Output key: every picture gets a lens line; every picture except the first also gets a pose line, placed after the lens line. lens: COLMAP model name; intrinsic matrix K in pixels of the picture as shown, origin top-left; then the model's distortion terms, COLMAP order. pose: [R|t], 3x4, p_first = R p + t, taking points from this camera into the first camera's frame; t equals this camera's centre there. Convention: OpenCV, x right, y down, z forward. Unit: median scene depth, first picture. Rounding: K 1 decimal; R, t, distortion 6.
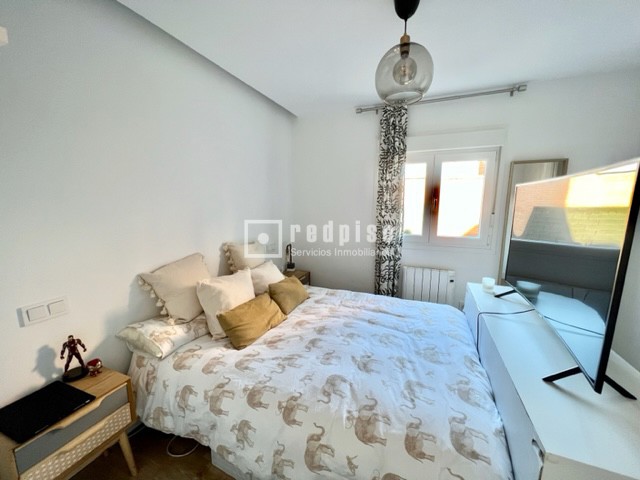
lens RADIAL K [[254.9, 0, 320.0], [0, 254.9, 241.8], [0, 0, 1]] dist [-0.008309, 0.000744]
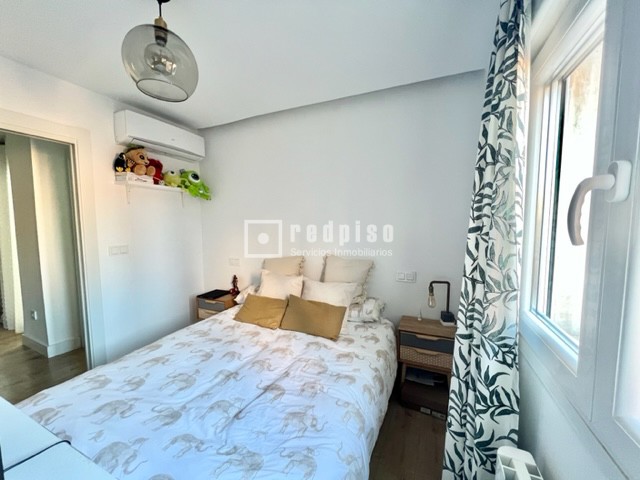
lens RADIAL K [[254.9, 0, 320.1], [0, 254.9, 240.9], [0, 0, 1]] dist [-0.008309, 0.000744]
pose [[-0.011491, 0.073932, -0.997197, 0.852276], [-0.152485, 0.985470, 0.074820, -0.150009], [0.988239, 0.152918, -0.000050, 1.129114]]
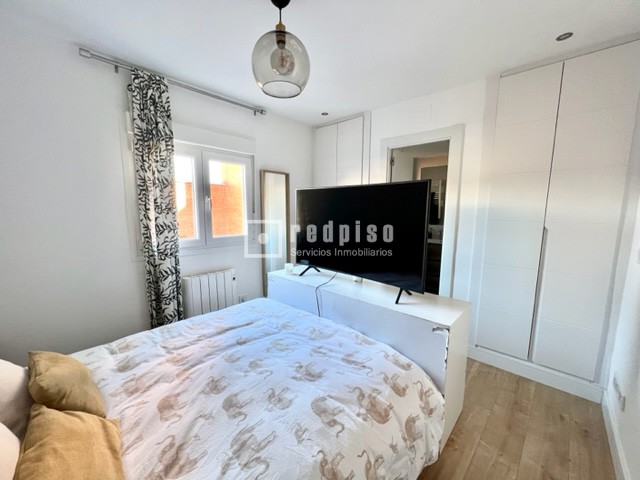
lens RADIAL K [[254.9, 0, 319.6], [0, 254.9, 241.6], [0, 0, 1]] dist [-0.008309, 0.000744]
pose [[0.336154, -0.121974, 0.933875, -0.420959], [0.137286, 0.987333, 0.079539, -0.037694], [-0.931747, 0.101471, 0.348641, 0.418509]]
